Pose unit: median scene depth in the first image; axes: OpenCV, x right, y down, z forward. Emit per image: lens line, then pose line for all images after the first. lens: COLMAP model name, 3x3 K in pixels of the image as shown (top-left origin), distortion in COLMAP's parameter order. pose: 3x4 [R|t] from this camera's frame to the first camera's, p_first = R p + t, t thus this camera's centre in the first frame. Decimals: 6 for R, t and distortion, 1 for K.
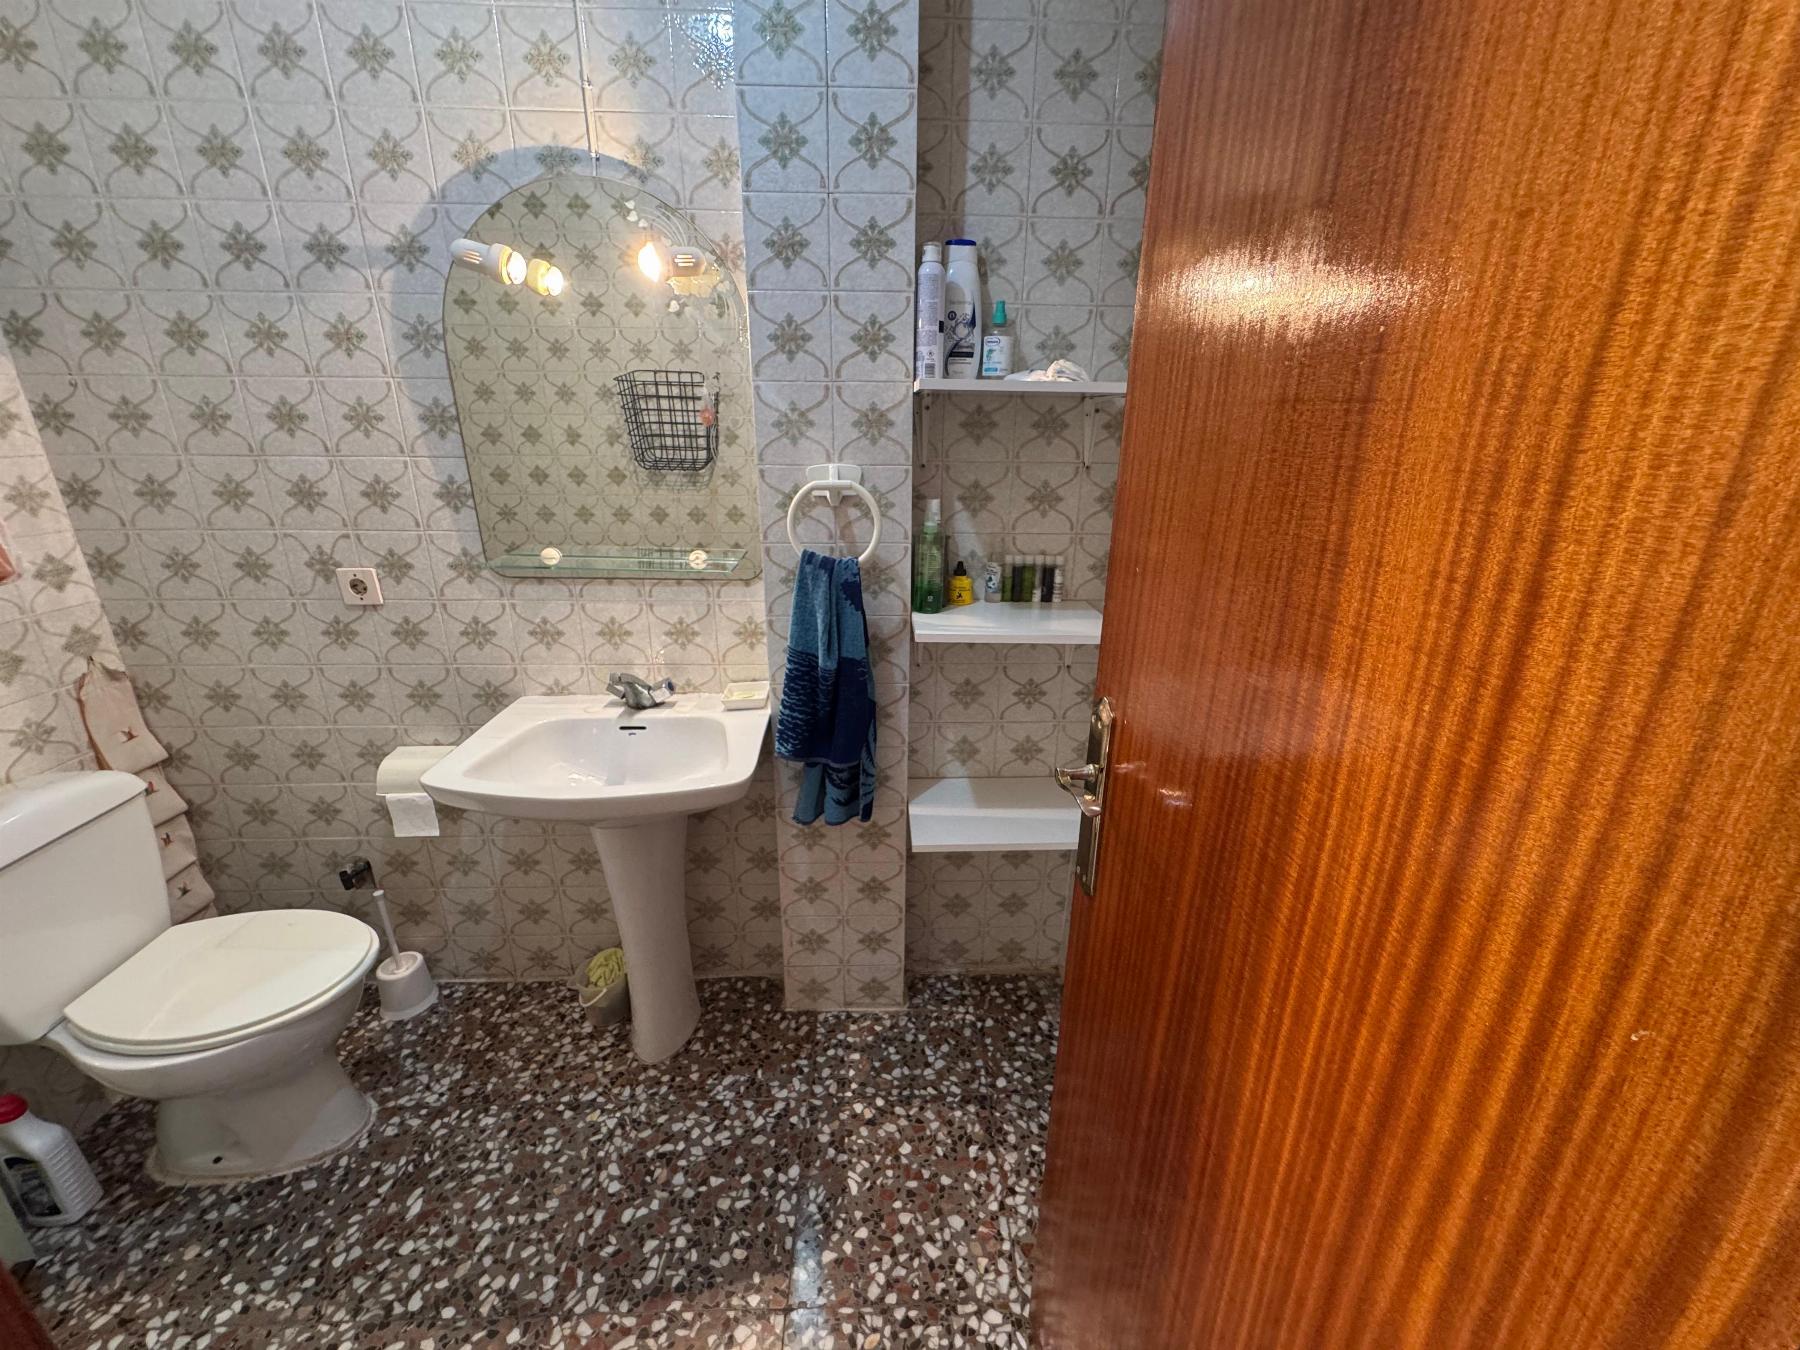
lens RADIAL K [[718.1, 0, 898.4], [0, 718.1, 674.8], [0, 0, 1]] dist [-0.004460, 0.000557]
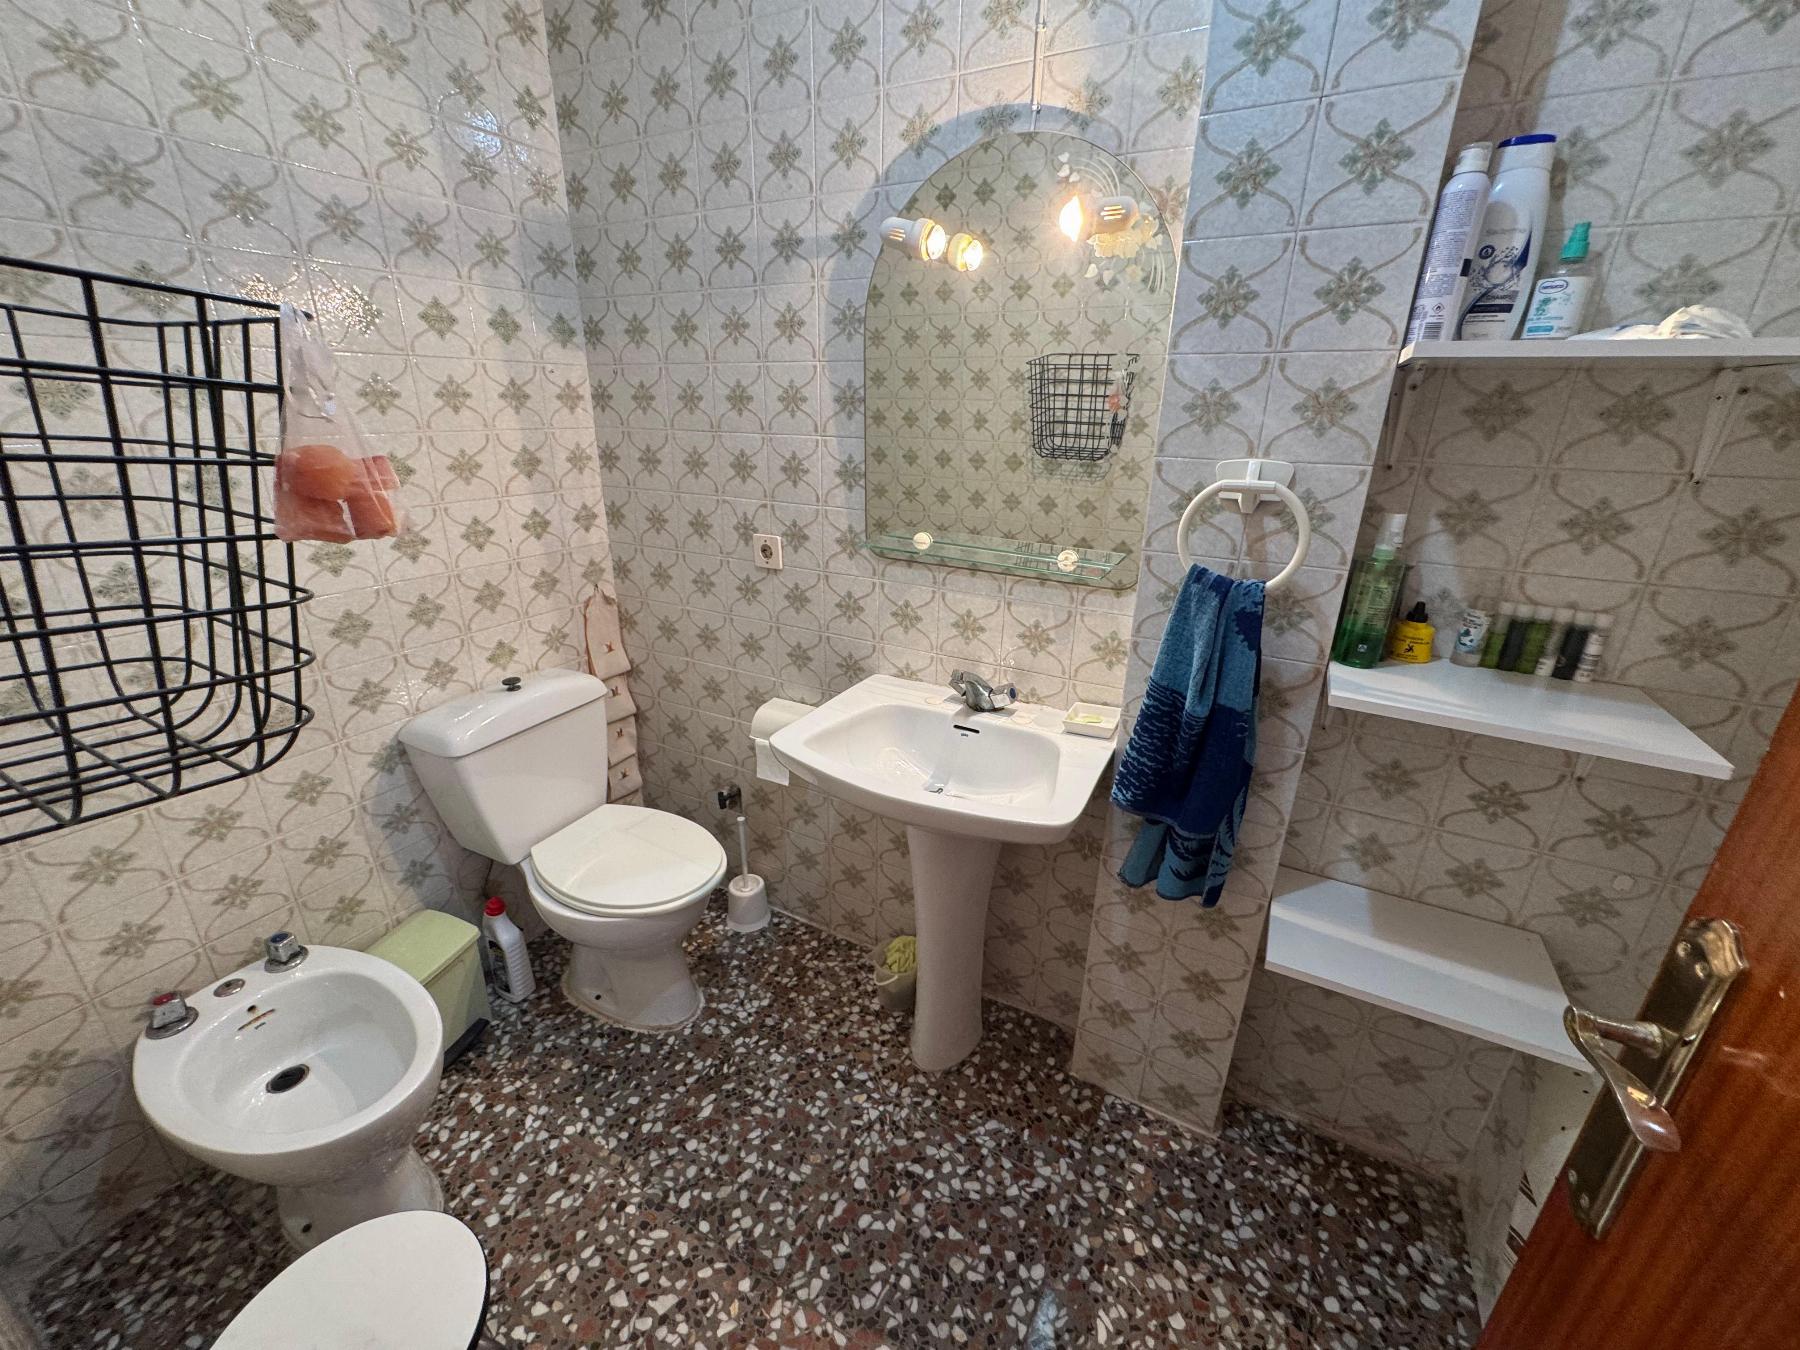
lens RADIAL K [[718.1, 0, 899.0], [0, 718.1, 674.3], [0, 0, 1]] dist [-0.004460, 0.000557]
pose [[0.860728, 0.182729, -0.475139, -0.010878], [-0.177124, 0.982537, 0.056998, -0.038777], [0.477257, 0.035098, 0.878063, 0.135558]]
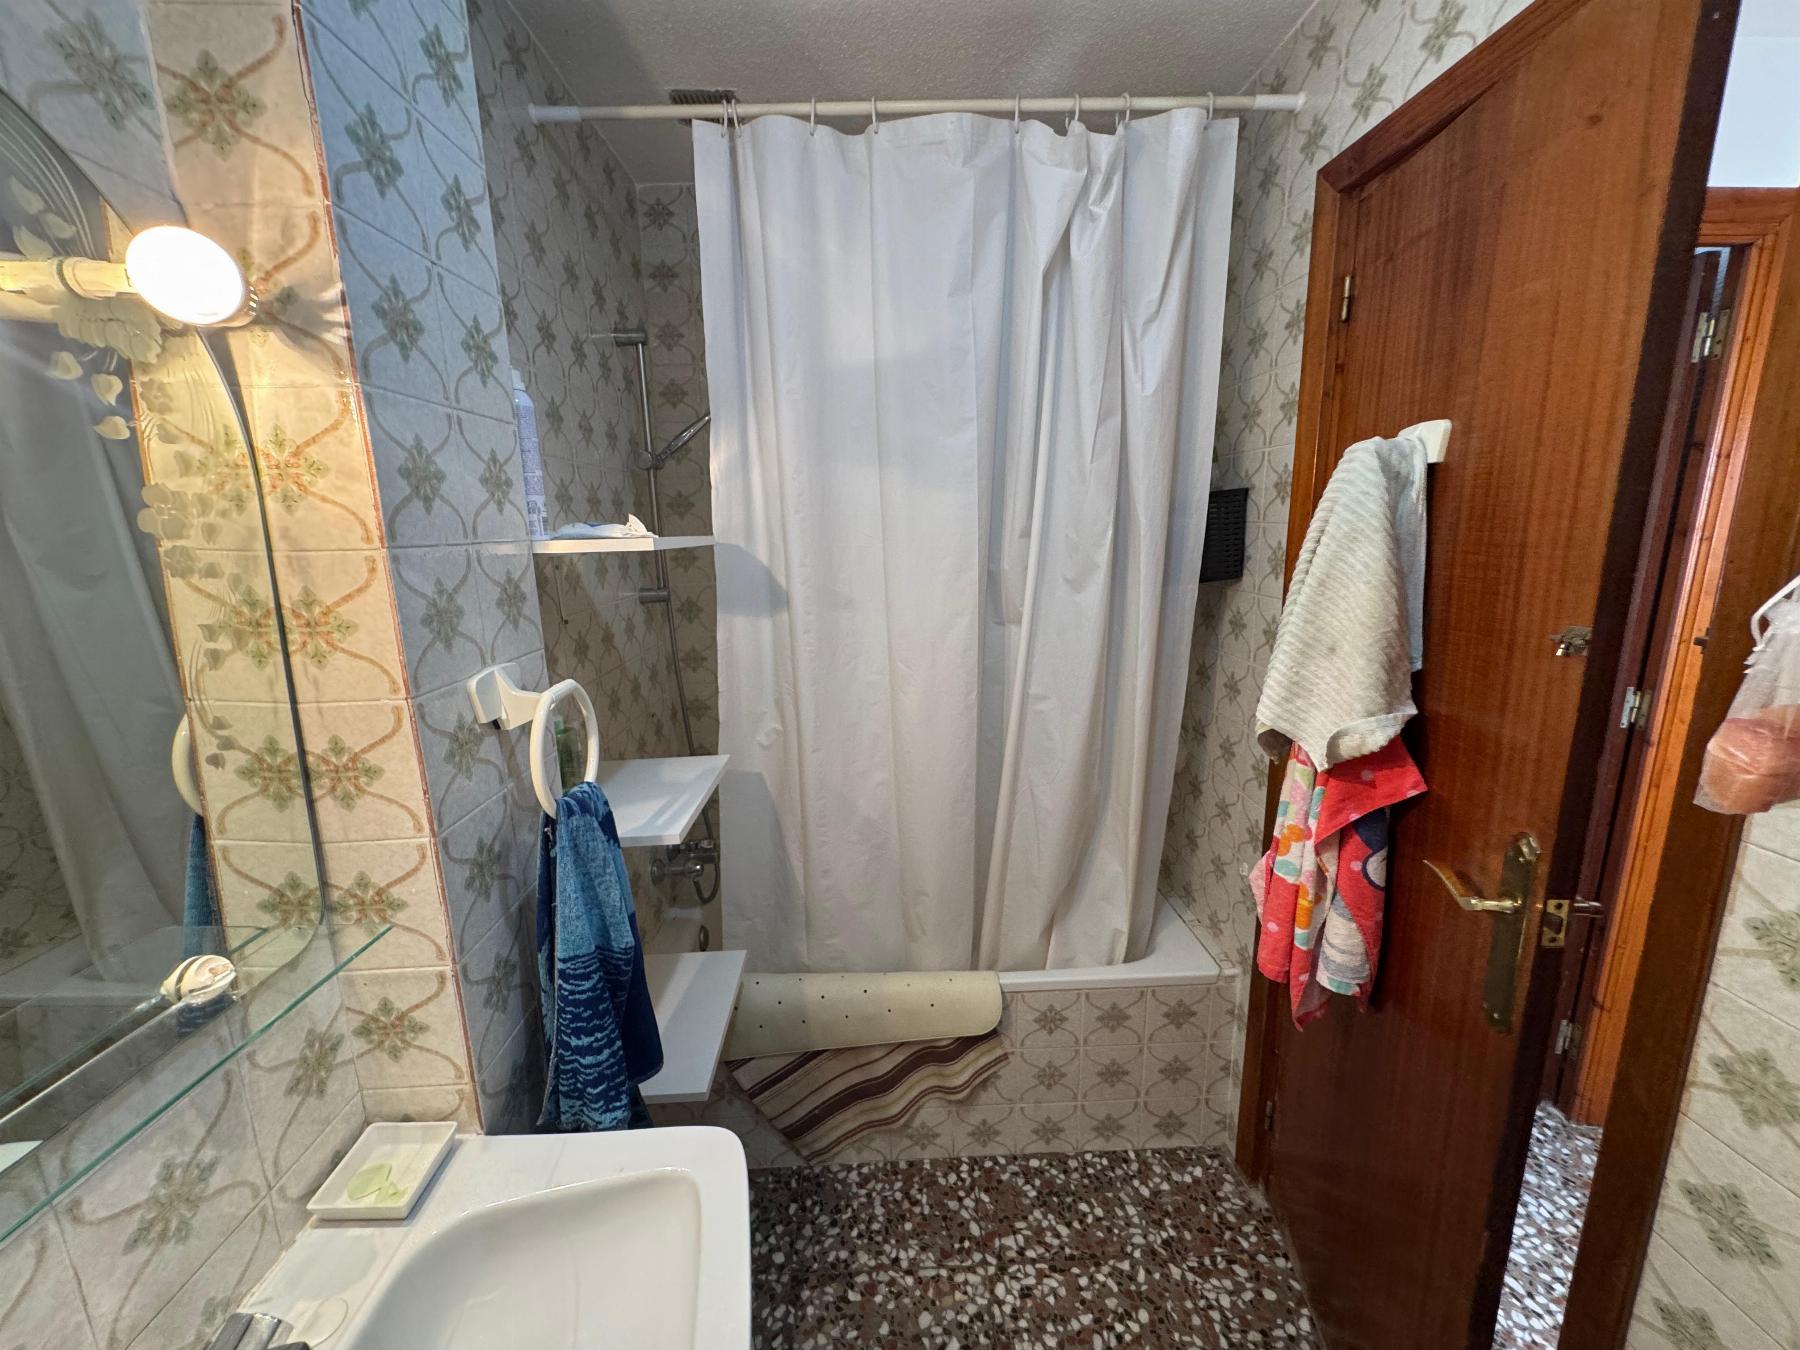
lens RADIAL K [[718.1, 0, 902.7], [0, 718.1, 672.1], [0, 0, 1]] dist [-0.004460, 0.000557]
pose [[-0.005310, -0.211124, 0.977445, -0.693038], [0.357466, 0.912471, 0.199032, -0.281209], [-0.933911, 0.350460, 0.070624, 0.609805]]
